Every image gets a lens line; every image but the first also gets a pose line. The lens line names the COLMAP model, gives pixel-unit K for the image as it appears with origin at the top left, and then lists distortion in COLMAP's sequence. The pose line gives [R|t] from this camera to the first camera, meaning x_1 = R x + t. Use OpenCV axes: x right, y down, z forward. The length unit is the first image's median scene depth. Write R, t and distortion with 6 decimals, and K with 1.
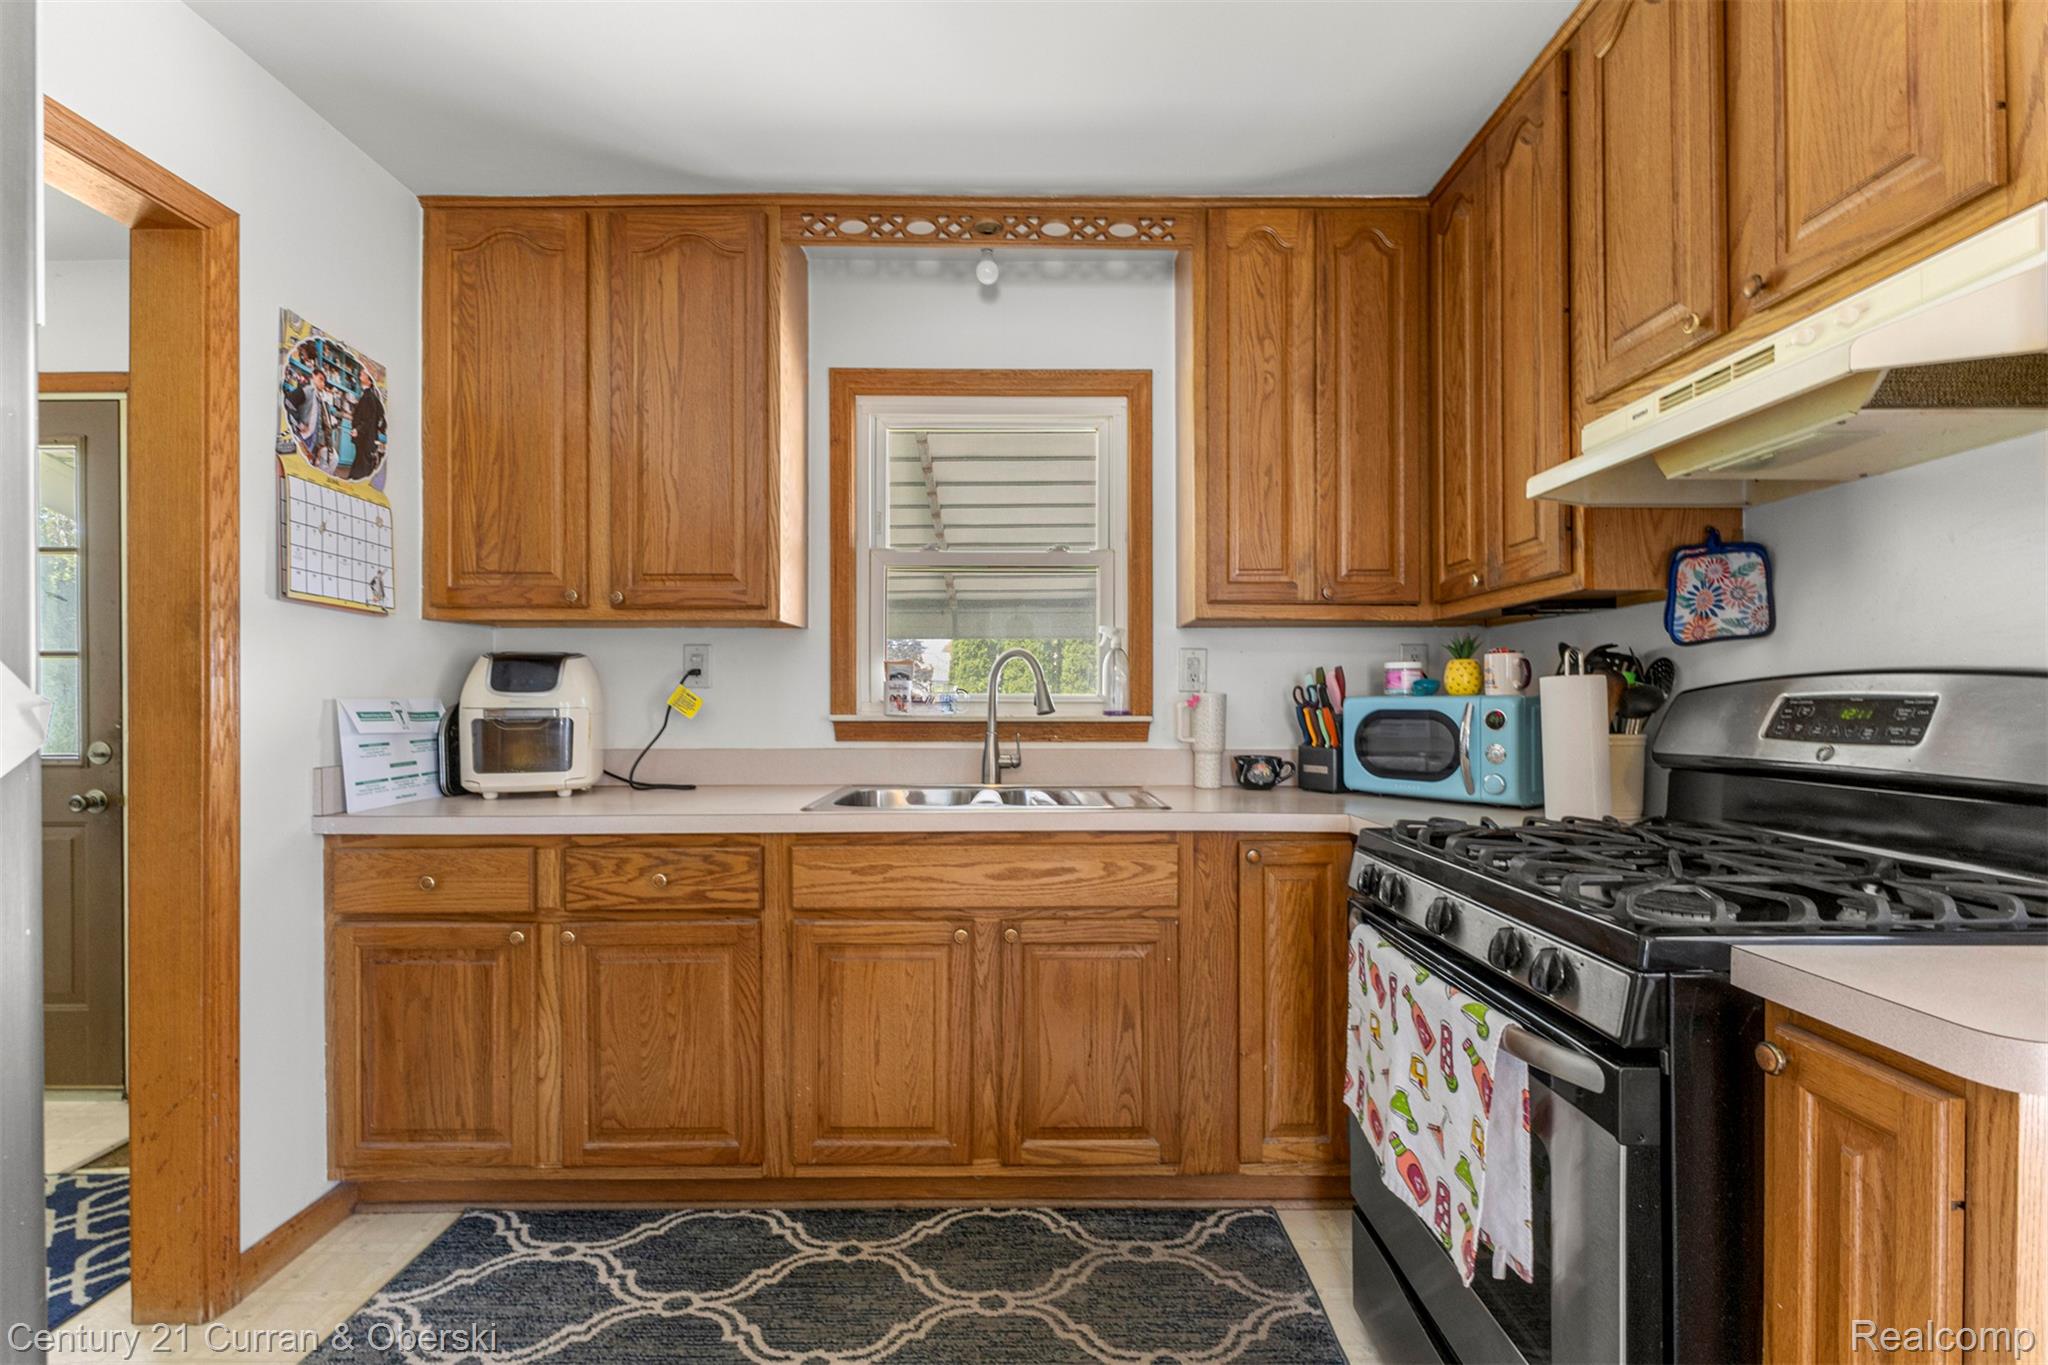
lens RADIAL K [[897.5, 0, 1022.8], [0, 897.5, 694.5], [0, 0, 1]] dist [0.001433, 0.000027]
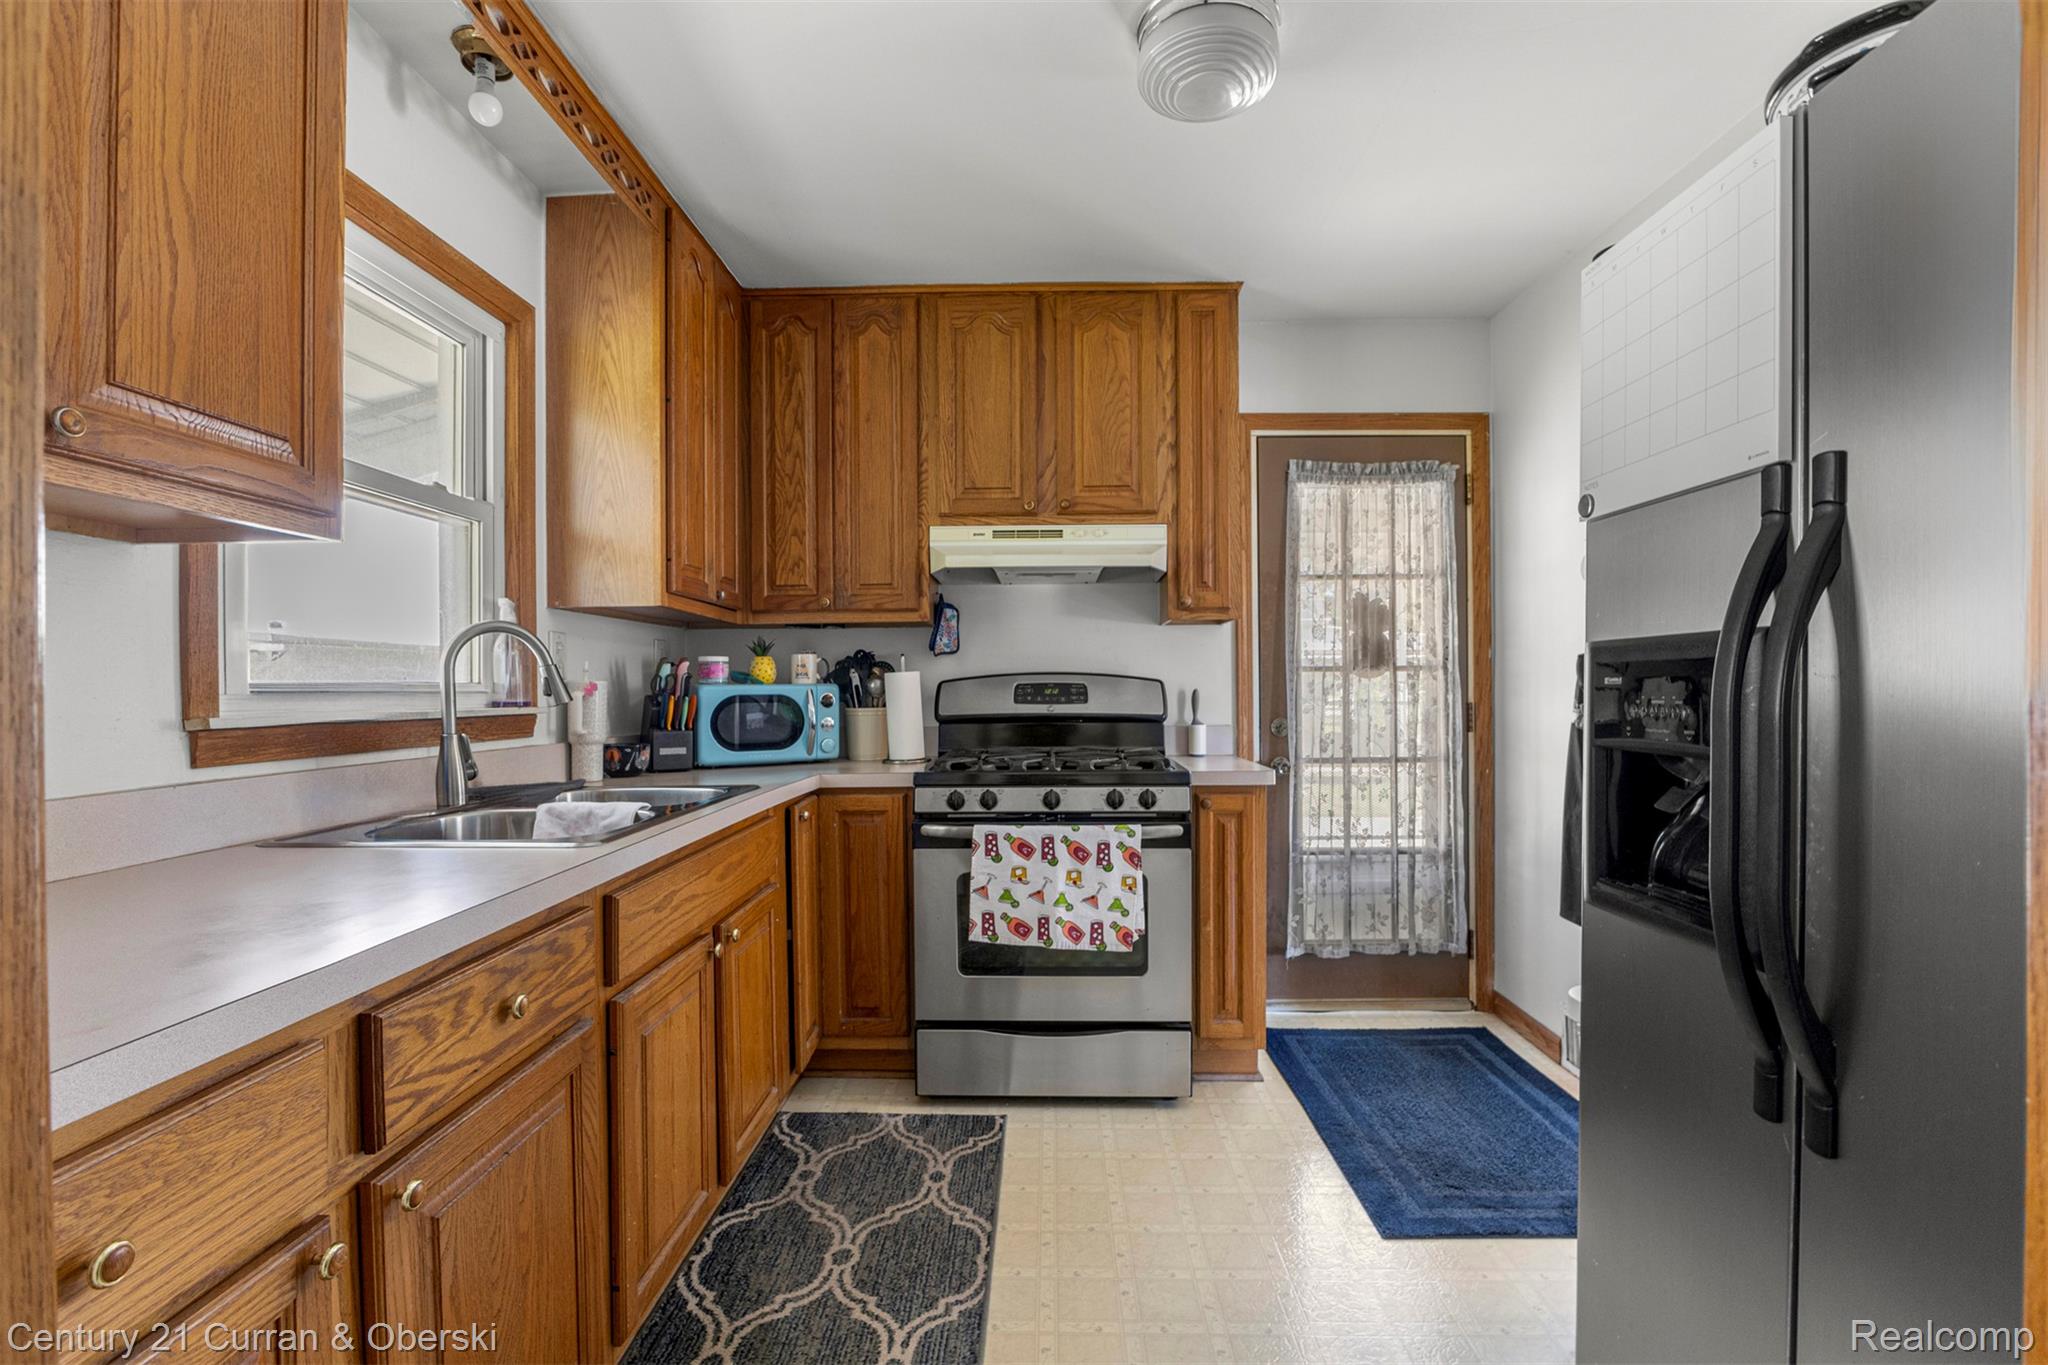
lens RADIAL K [[919.5, 0, 1026.6], [0, 919.5, 690.2], [0, 0, 1]] dist [-0.002107, -0.000090]
pose [[0.022448, -0.002869, 0.999744, -0.955205], [0.001589, 0.999995, 0.002834, 0.007517], [-0.999747, 0.001525, 0.022452, 0.655069]]
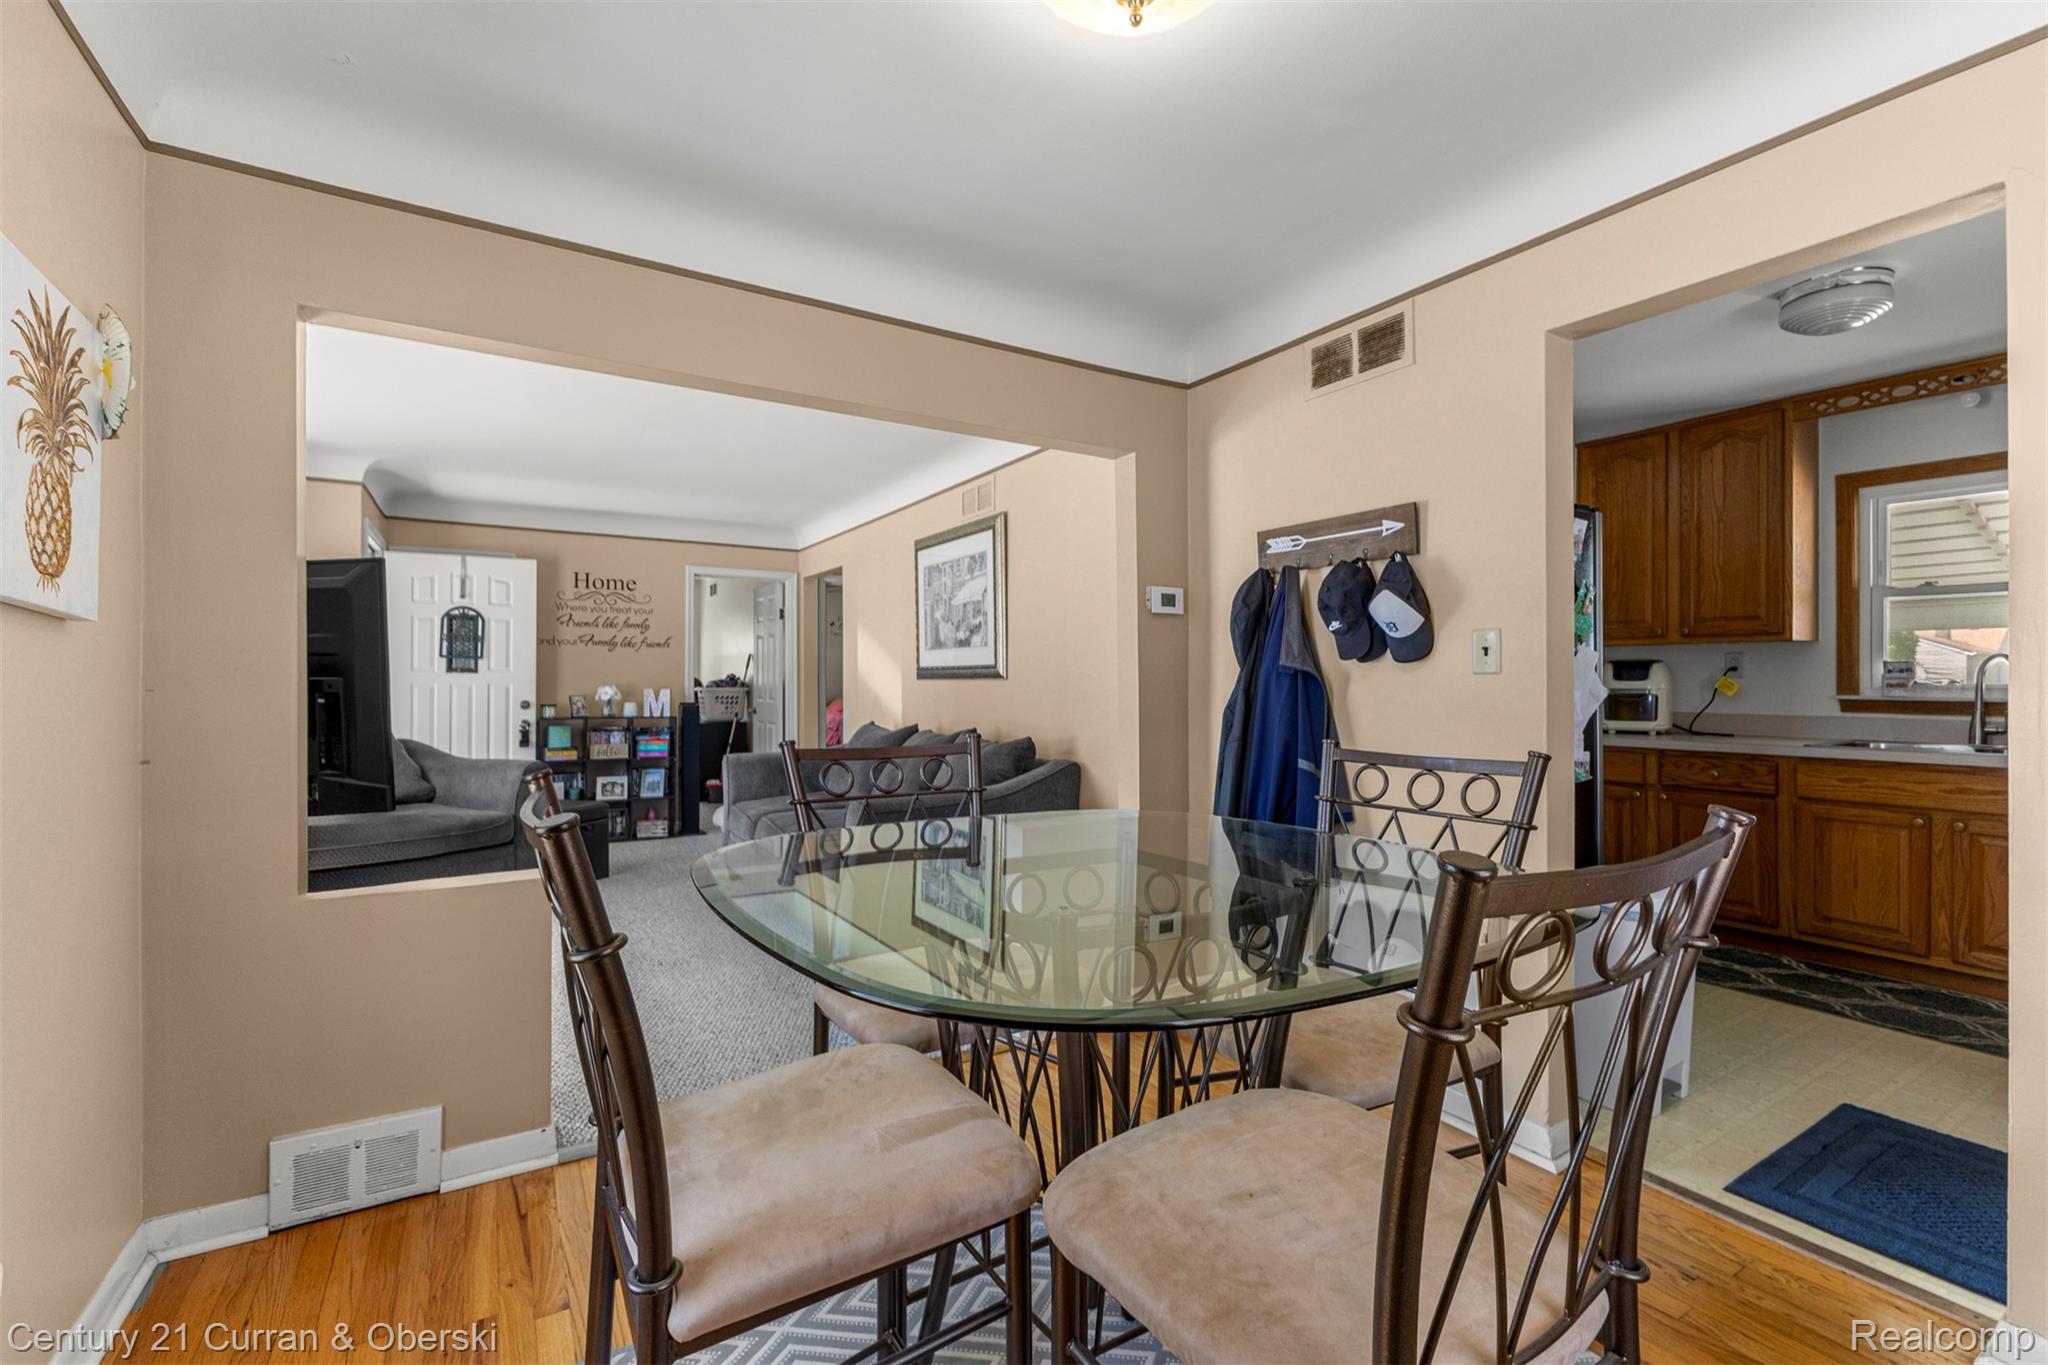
lens RADIAL K [[881.2, 0, 1027.9], [0, 881.2, 672.3], [0, 0, 1]] dist [-0.000166, -0.000572]
pose [[0.524347, -0.001697, -0.851503, 0.466235], [0.000357, 0.999998, -0.001774, -0.020529], [0.851505, 0.000626, 0.524347, -1.329524]]
